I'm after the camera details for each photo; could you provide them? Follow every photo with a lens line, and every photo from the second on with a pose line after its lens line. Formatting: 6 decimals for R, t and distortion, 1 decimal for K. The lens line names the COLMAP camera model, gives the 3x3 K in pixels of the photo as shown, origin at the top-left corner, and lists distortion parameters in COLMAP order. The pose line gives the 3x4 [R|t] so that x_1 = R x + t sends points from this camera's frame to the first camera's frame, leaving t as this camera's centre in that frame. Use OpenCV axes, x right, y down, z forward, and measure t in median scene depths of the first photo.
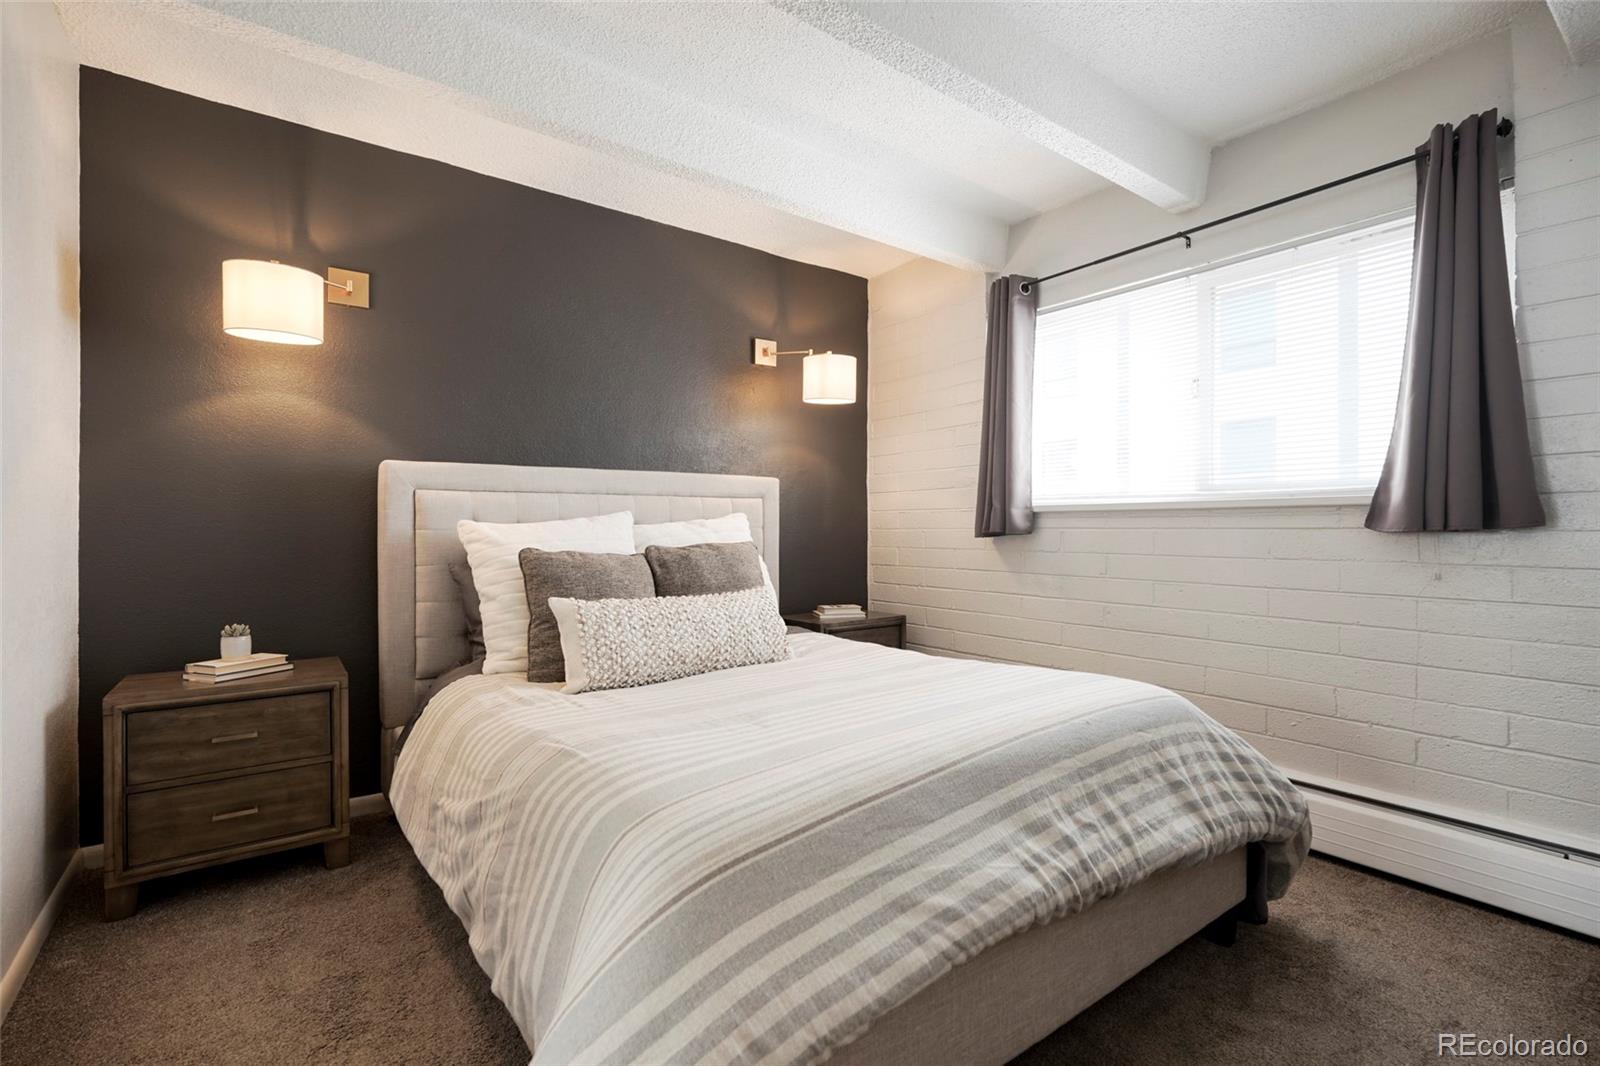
lens RADIAL K [[724.9, 0, 802.5], [0, 724.9, 535.6], [0, 0, 1]] dist [0.001322, 0.000059]
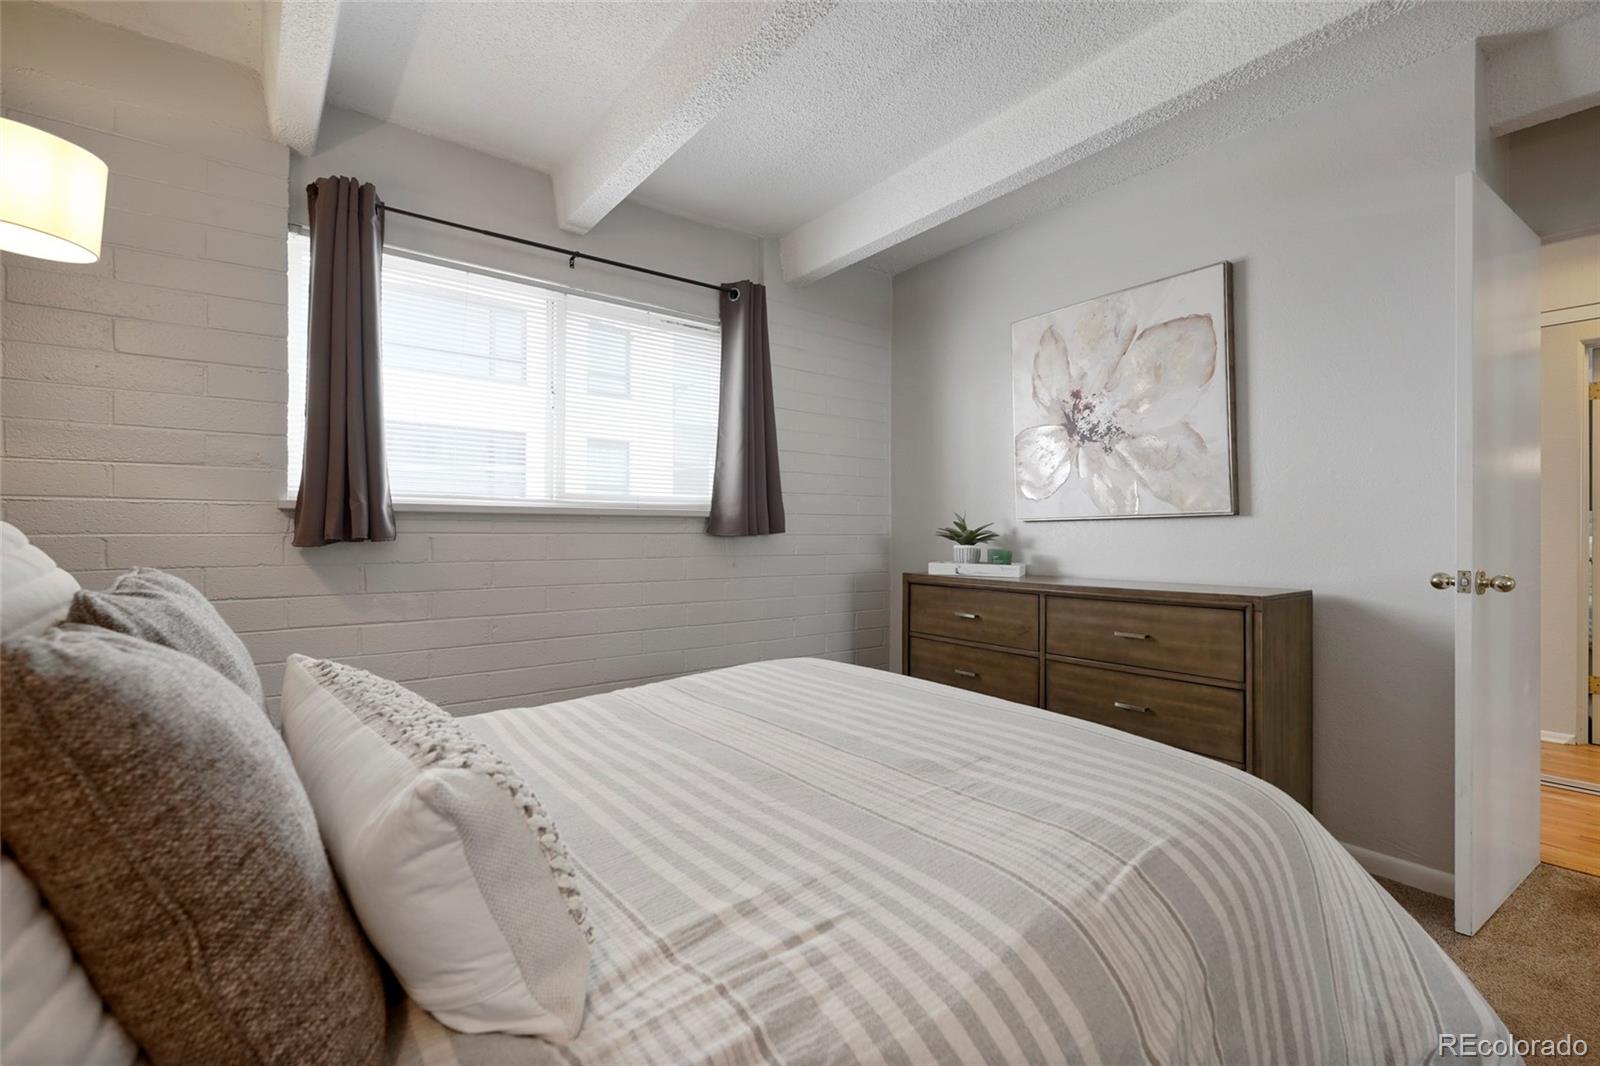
lens RADIAL K [[712.4, 0, 802.6], [0, 712.4, 530.5], [0, 0, 1]] dist [-0.000231, 0.000092]
pose [[-0.030067, 0.004584, 0.999537, -0.500895], [0.010838, 0.999932, -0.004259, -0.006050], [-0.999489, 0.010705, -0.030114, 0.683572]]
